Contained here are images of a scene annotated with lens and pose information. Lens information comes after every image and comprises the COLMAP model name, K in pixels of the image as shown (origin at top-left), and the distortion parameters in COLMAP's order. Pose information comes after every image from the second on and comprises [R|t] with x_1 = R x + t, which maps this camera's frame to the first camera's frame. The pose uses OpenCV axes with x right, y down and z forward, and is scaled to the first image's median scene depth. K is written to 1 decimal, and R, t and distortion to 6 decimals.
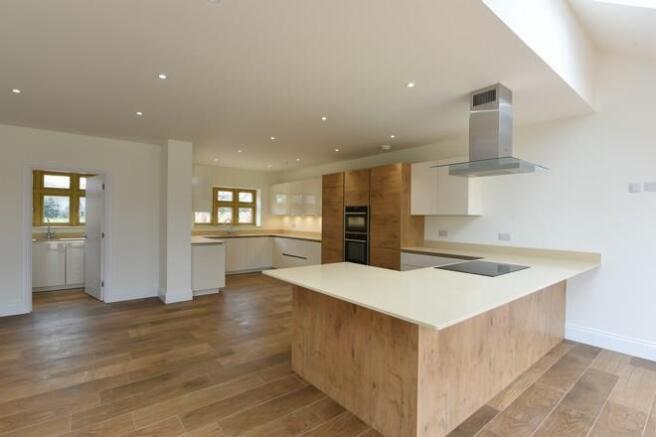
lens RADIAL K [[309.8, 0, 332.4], [0, 309.8, 218.3], [0, 0, 1]] dist [-0.012379, 0.000375]
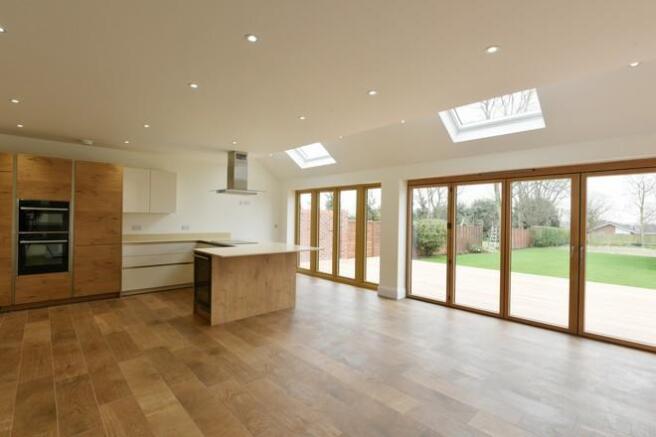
lens RADIAL K [[309.8, 0, 324.6], [0, 309.8, 218.1], [0, 0, 1]] dist [-0.012379, 0.000375]
pose [[-0.058768, -0.011443, 0.998206, -0.899467], [-0.013115, 0.999857, 0.010690, -0.011995], [-0.998186, -0.012463, -0.058909, 0.333881]]
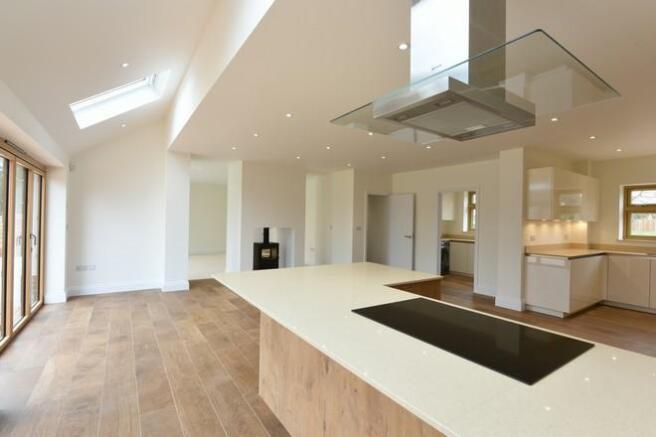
lens RADIAL K [[309.8, 0, 329.8], [0, 309.8, 218.7], [0, 0, 1]] dist [-0.012379, 0.000375]
pose [[-0.098151, -0.016923, -0.995028, 0.580148], [-0.024301, 0.999598, -0.014604, 0.005970], [0.994875, 0.022747, -0.098523, 0.526538]]
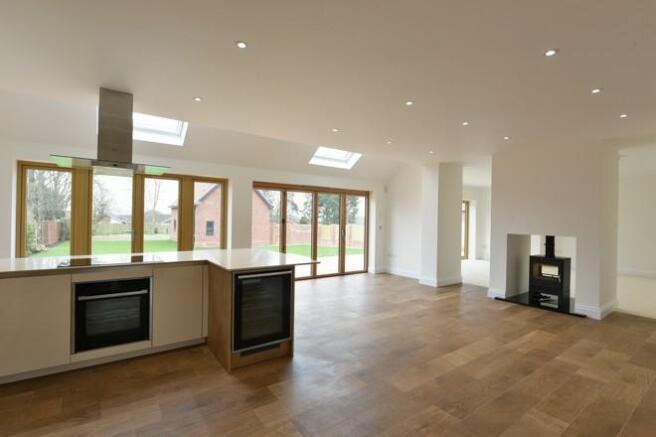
lens RADIAL K [[309.8, 0, 325.7], [0, 309.8, 218.7], [0, 0, 1]] dist [-0.012379, 0.000375]
pose [[-0.997120, -0.032491, 0.068526, -0.178970], [-0.032292, 0.999470, 0.004004, -0.003618], [-0.068620, 0.001780, -0.997641, 1.213654]]
